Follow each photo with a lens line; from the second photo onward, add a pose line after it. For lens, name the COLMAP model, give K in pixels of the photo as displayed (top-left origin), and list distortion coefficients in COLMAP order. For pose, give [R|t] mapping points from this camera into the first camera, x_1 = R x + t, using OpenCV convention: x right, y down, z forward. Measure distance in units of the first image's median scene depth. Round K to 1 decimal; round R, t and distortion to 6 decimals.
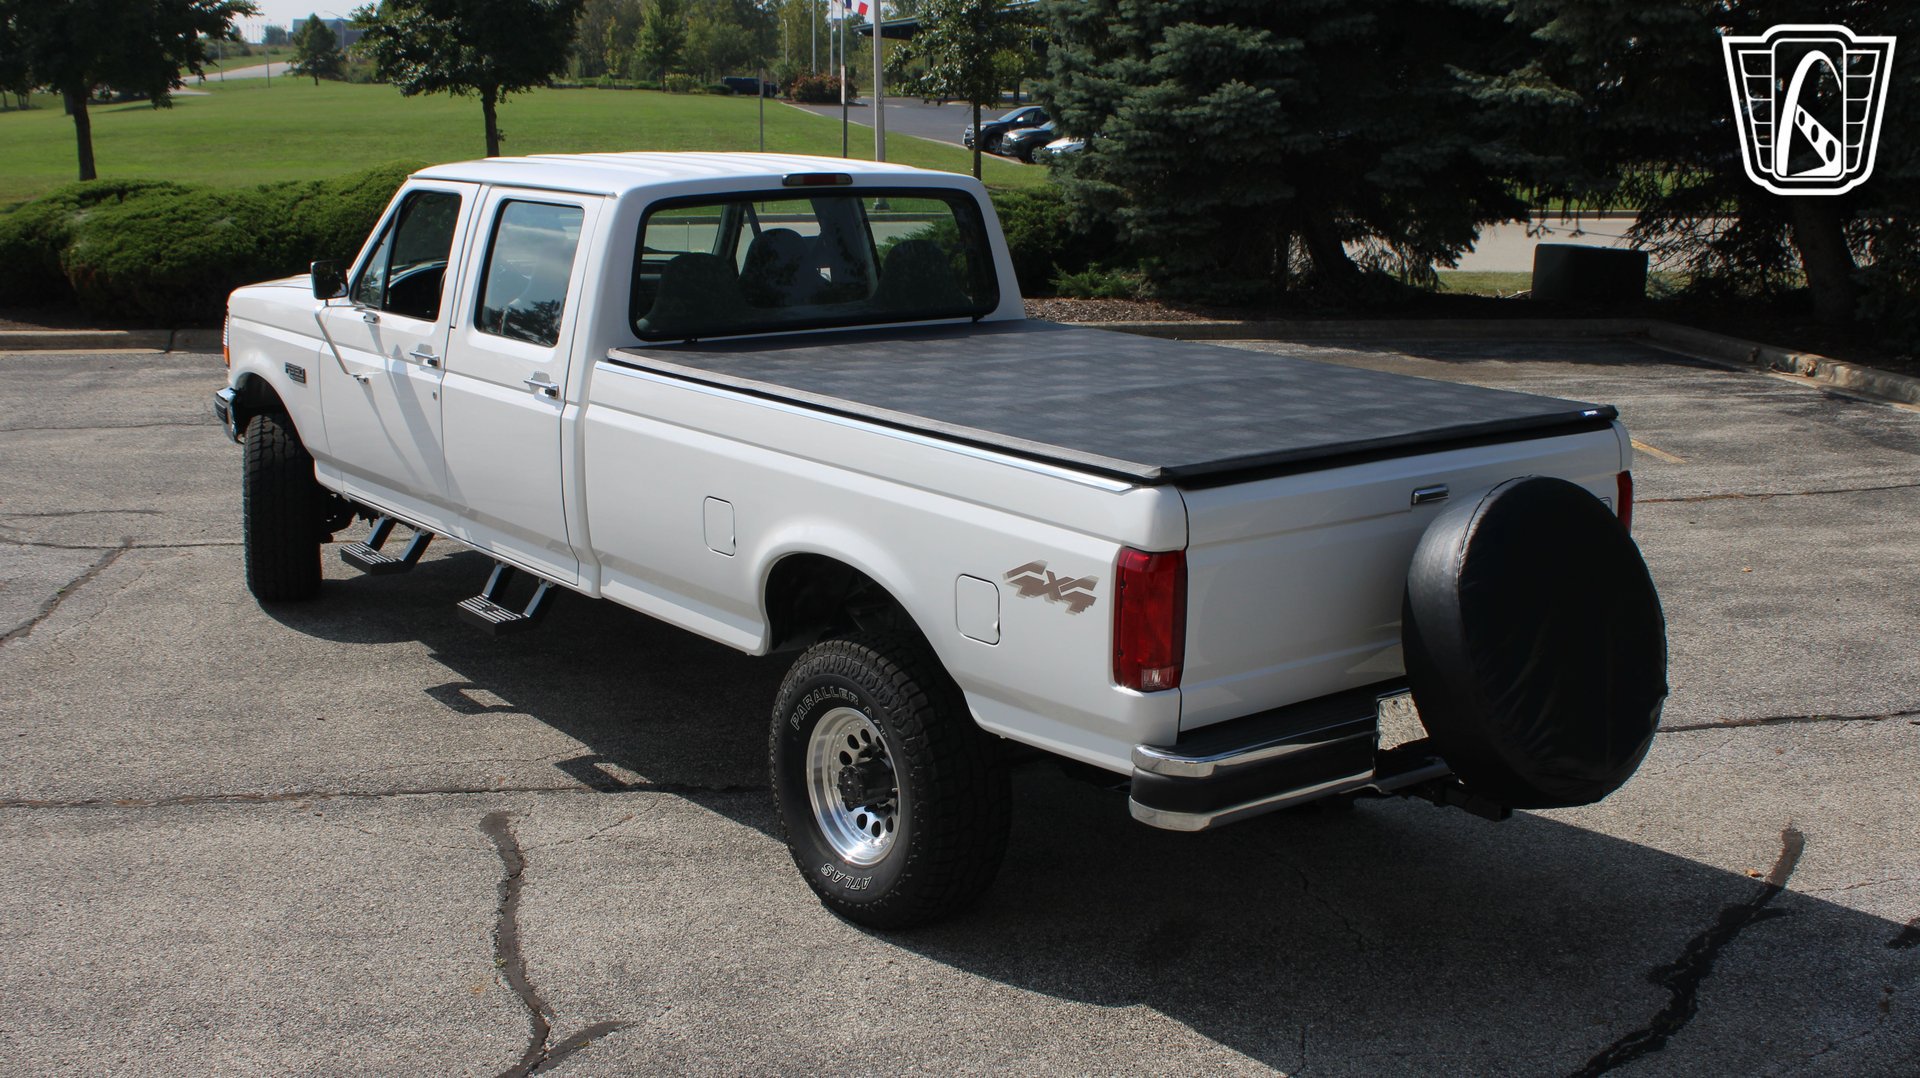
lens RADIAL K [[2097.9, 0, 960.0], [0, 2097.9, 539.0], [0, 0, 1]] dist [-0.119546, 0.150979]
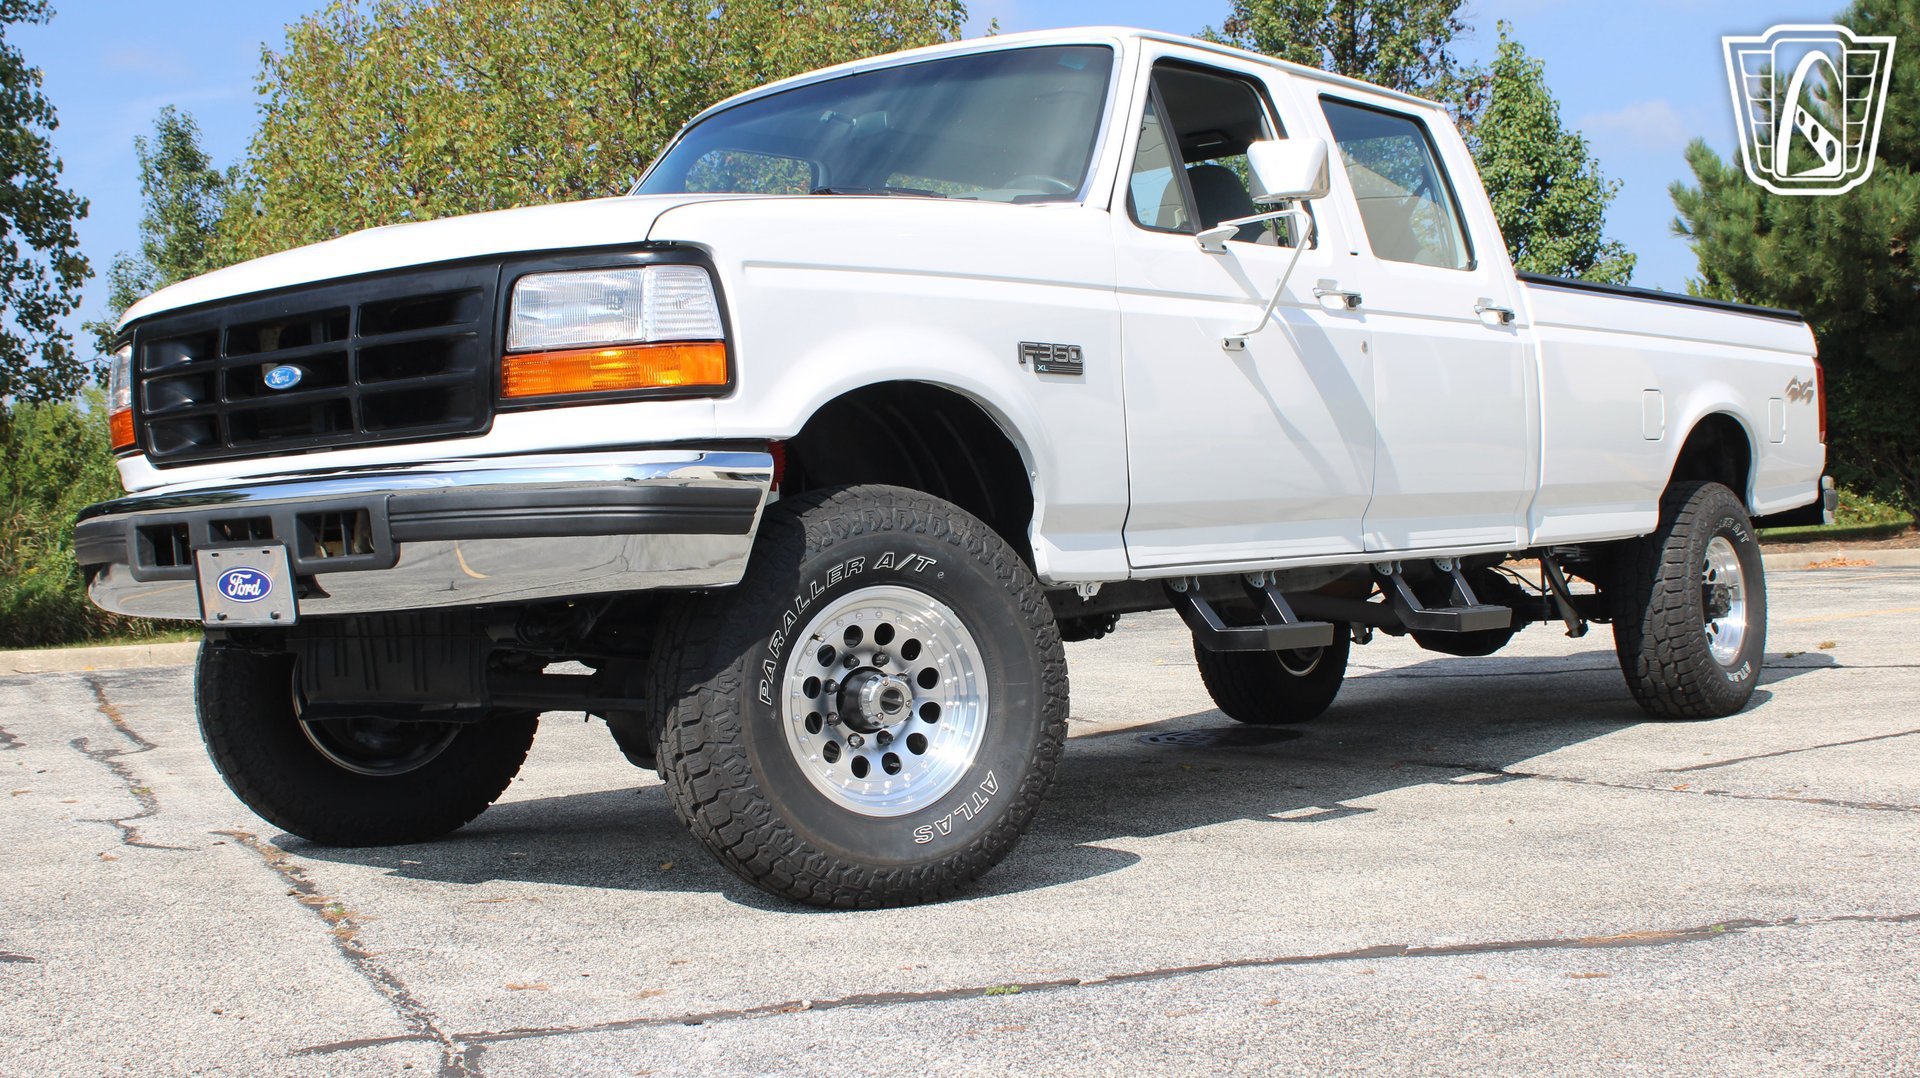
lens RADIAL K [[2324.7, 0, 963.2], [0, 2324.7, 534.8], [0, 0, 1]] dist [-0.093319, 0.130293]
pose [[-0.219855, -0.002533, 0.975529, -0.968947], [0.251468, 0.966054, 0.059182, -0.085944], [-0.942564, 0.258326, -0.211755, 1.278921]]
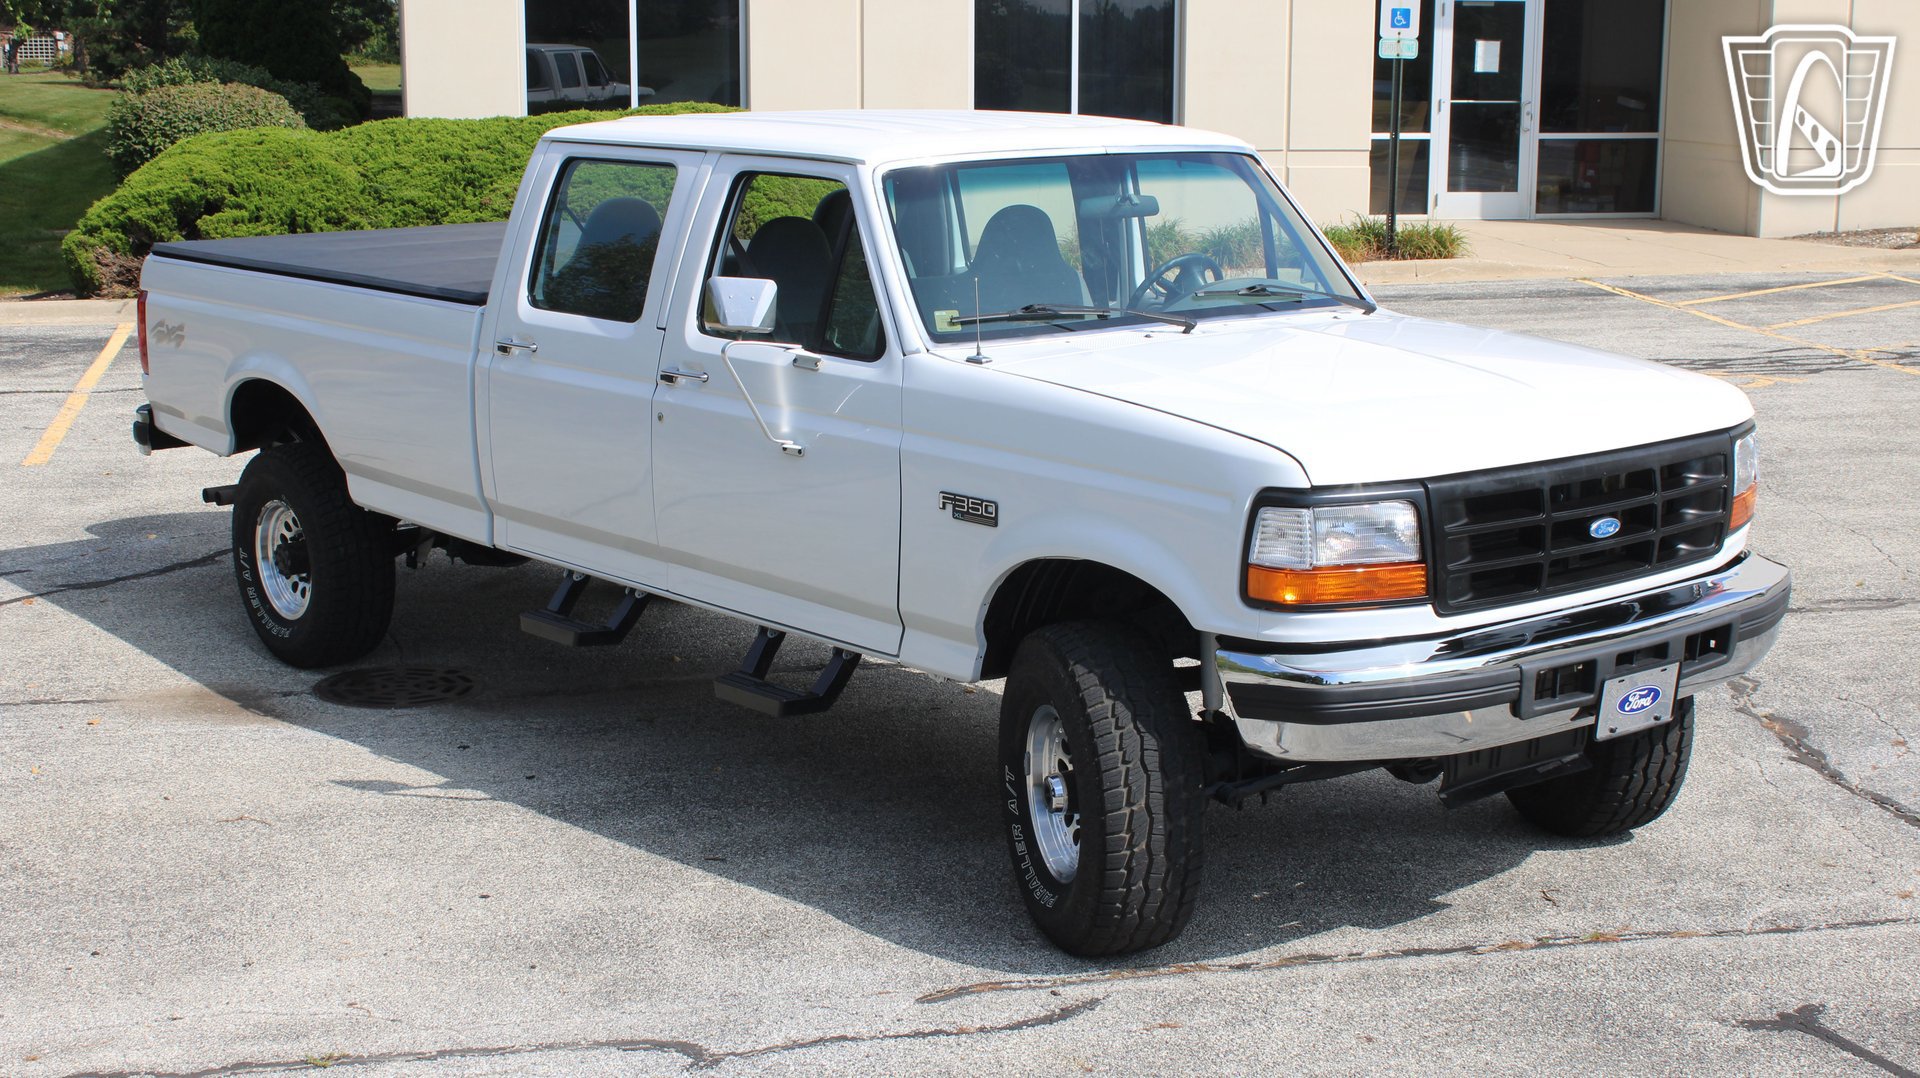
lens RADIAL K [[2635.9, 0, 967.2], [0, 2635.9, 594.0], [0, 0, 1]] dist [-0.035731, 0.052388]
pose [[-0.999455, -0.010066, -0.031443, -0.129768], [-0.022281, 0.908451, 0.417396, -0.452869], [0.024362, 0.417869, -0.908180, 2.056211]]
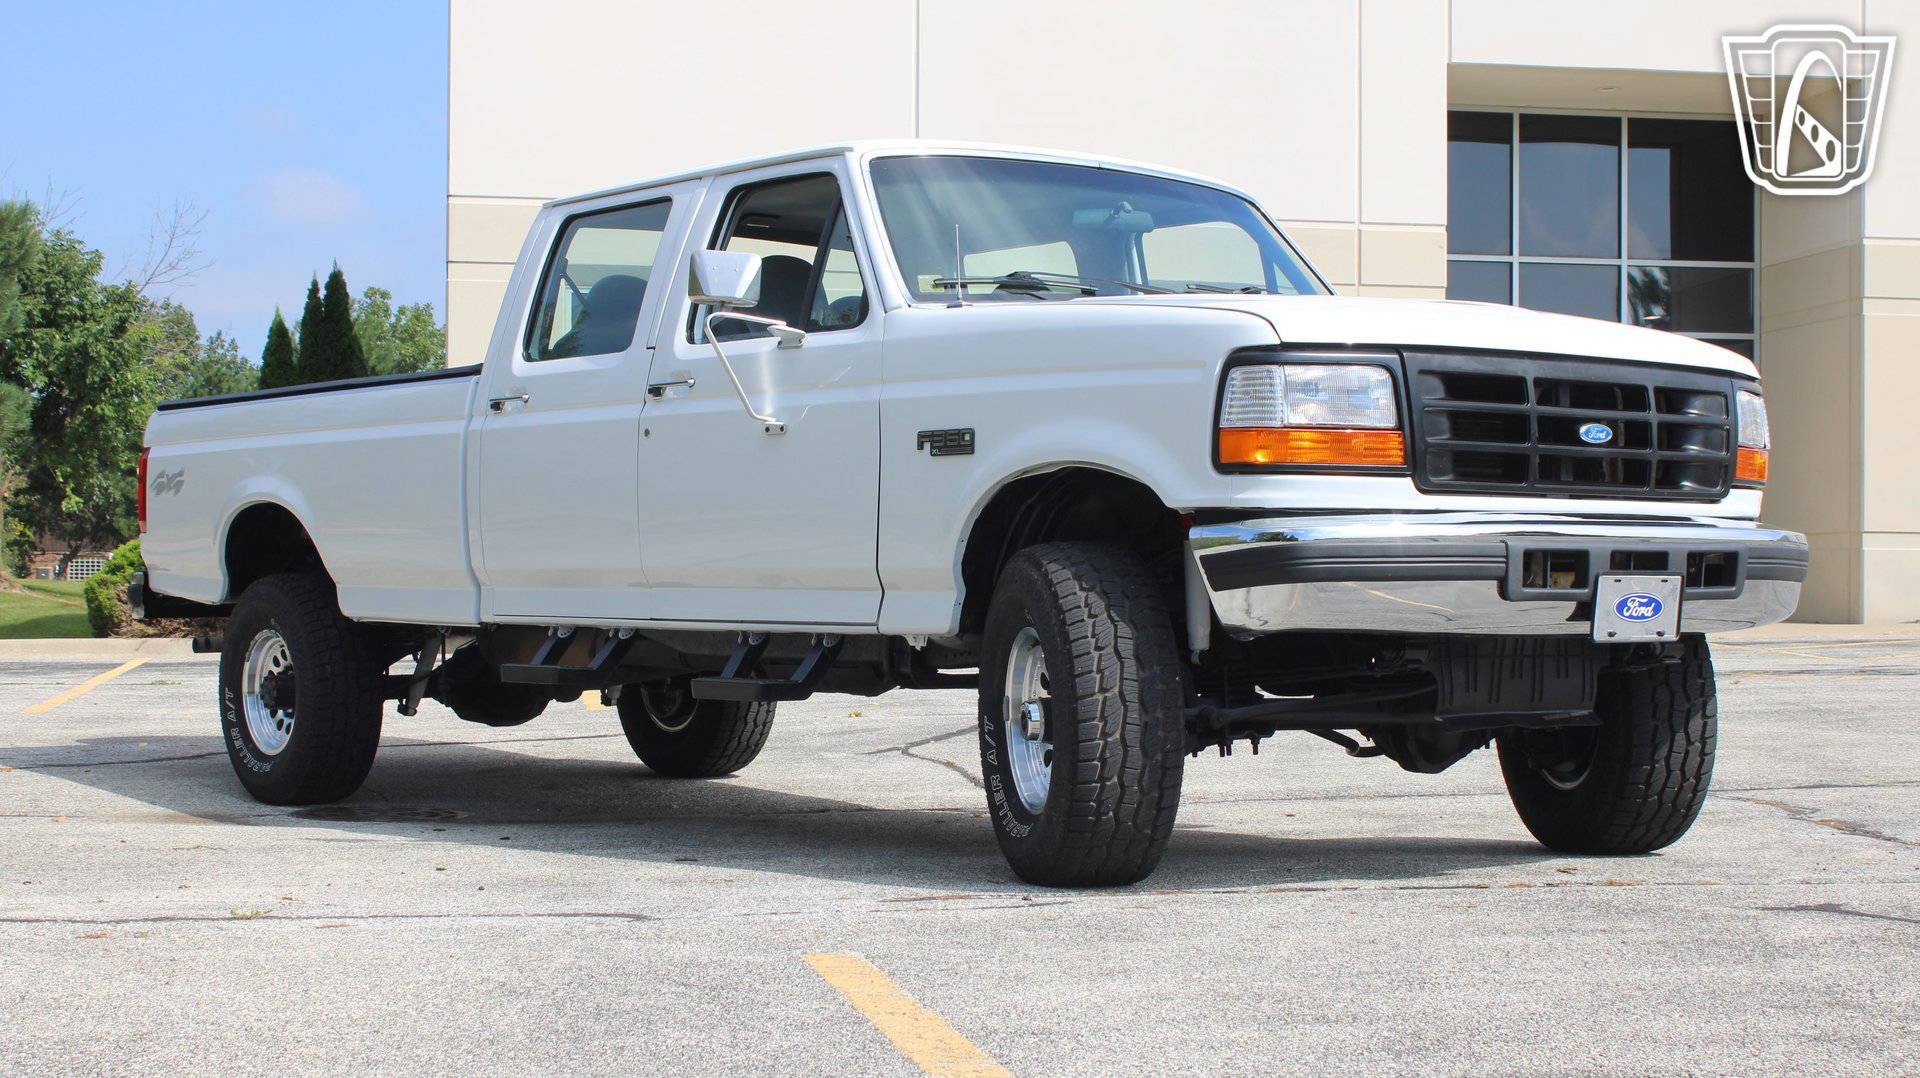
lens RADIAL K [[2818.6, 0, 958.9], [0, 2818.6, 586.7], [0, 0, 1]] dist [-0.025242, 0.083057]
pose [[-0.999830, -0.017328, 0.006290, -0.167392], [-0.015542, 0.975859, 0.217848, -0.271212], [-0.009913, 0.217713, -0.975963, 2.151956]]
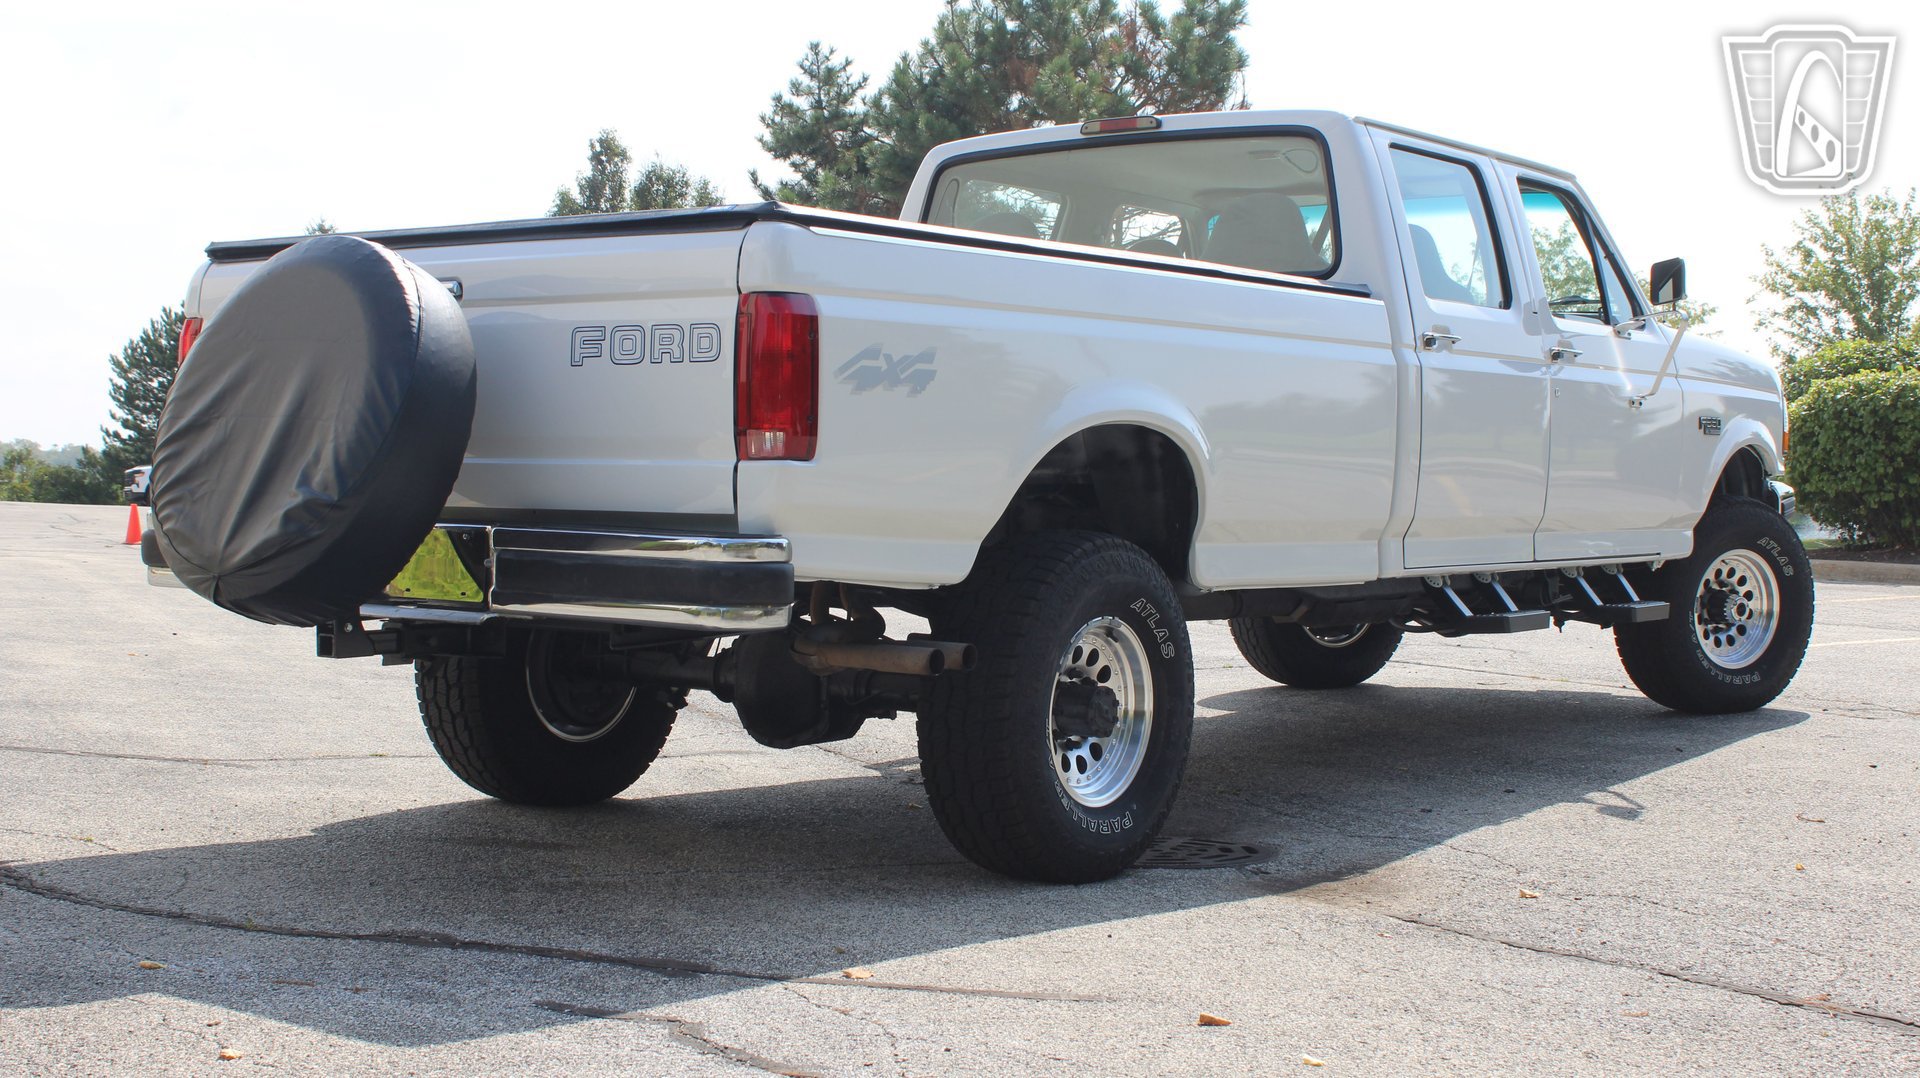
lens RADIAL K [[2525.1, 0, 957.9], [0, 2525.1, 580.4], [0, 0, 1]] dist [-0.060273, 0.120323]
pose [[0.247454, 0.026246, -0.968544, 0.879570], [-0.207648, 0.977843, -0.026554, 0.052663], [0.946387, 0.207687, 0.247421, 0.666903]]
